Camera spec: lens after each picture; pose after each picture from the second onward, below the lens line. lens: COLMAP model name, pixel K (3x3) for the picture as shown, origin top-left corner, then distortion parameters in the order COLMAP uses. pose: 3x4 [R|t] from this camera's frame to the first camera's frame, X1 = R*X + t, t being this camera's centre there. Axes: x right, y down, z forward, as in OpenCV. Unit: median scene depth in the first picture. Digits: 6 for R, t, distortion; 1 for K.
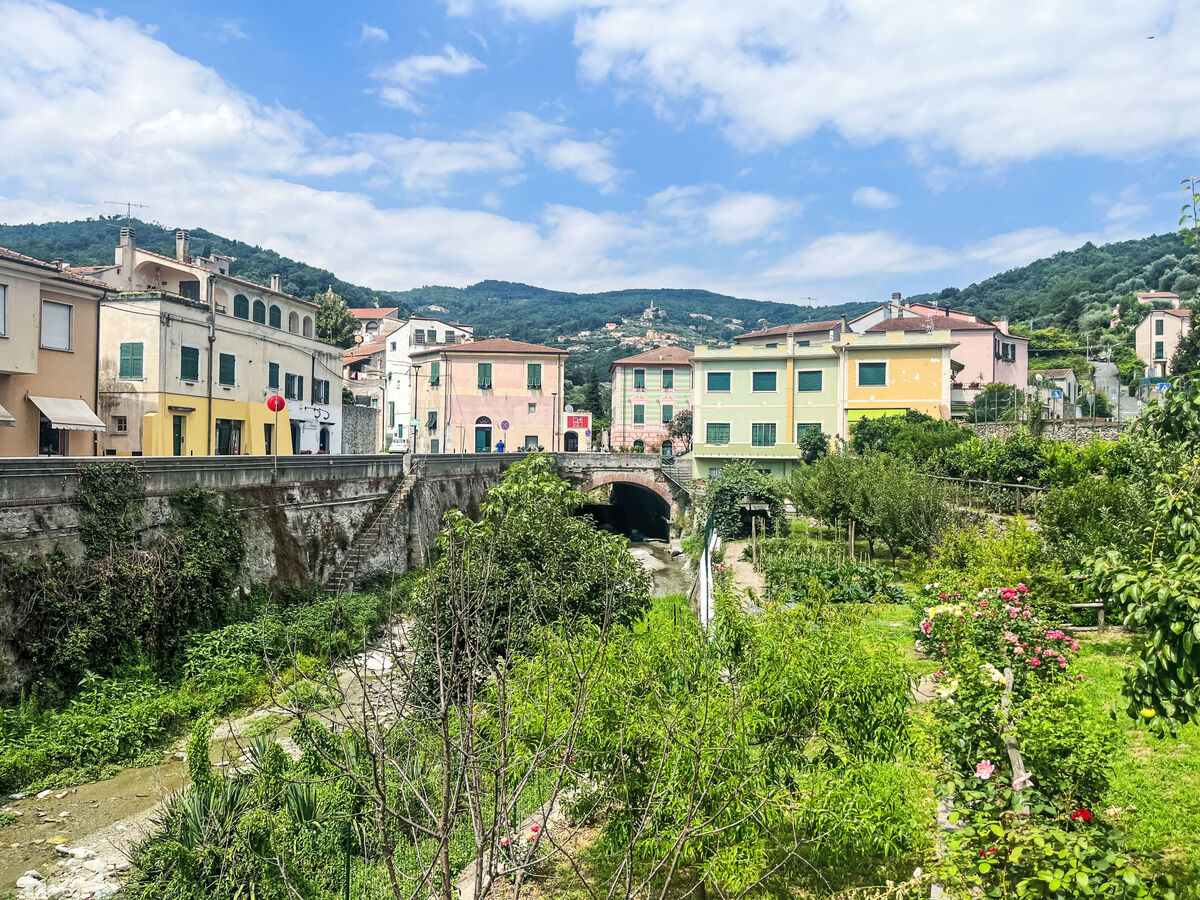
lens RADIAL K [[951.7, 0, 600.0], [0, 951.7, 450.0], [0, 0, 1]] dist [0.072102, -0.005160]
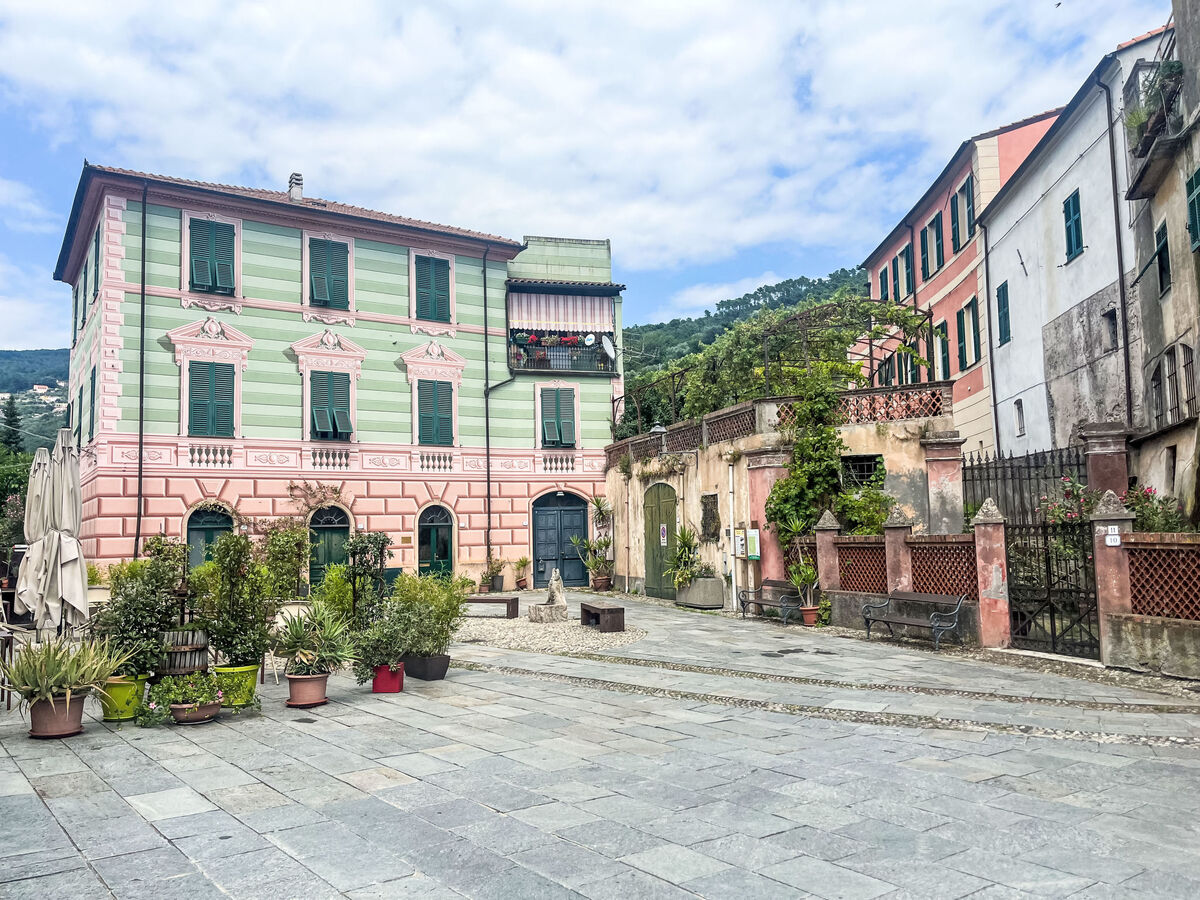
lens RADIAL K [[948.8, 0, 600.0], [0, 948.8, 450.0], [0, 0, 1]] dist [0.111433, -0.101112]
pose [[0.860522, 0.018366, 0.509082, 0.003714], [0.024734, 0.996665, -0.077765, -0.008353], [-0.508812, 0.079510, 0.857198, 1.647191]]
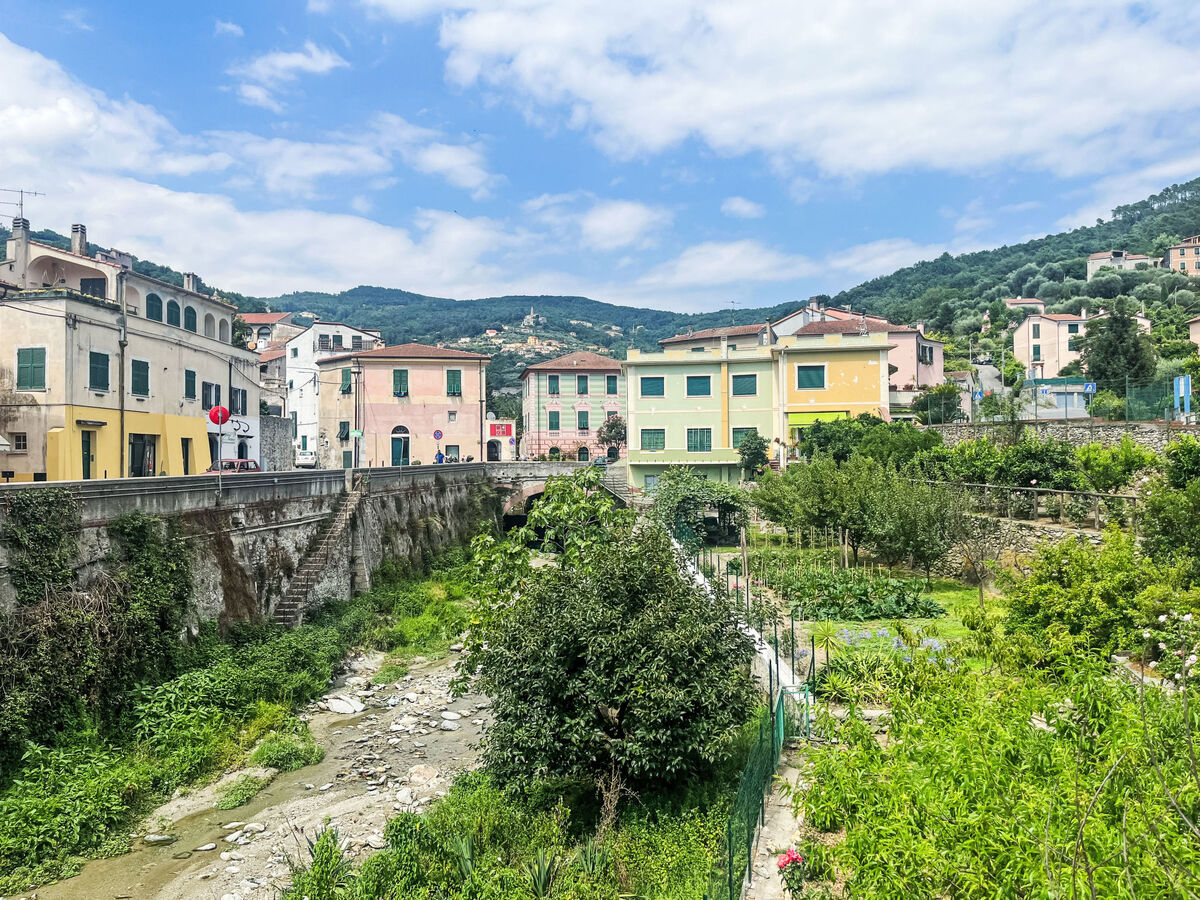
lens RADIAL K [[948.8, 0, 600.0], [0, 948.8, 450.0], [0, 0, 1]] dist [0.111433, -0.101112]
pose [[0.992068, -0.019349, 0.124203, -0.075282], [0.020166, 0.999782, -0.005328, -0.003746], [-0.124073, 0.007791, 0.992242, 0.060022]]
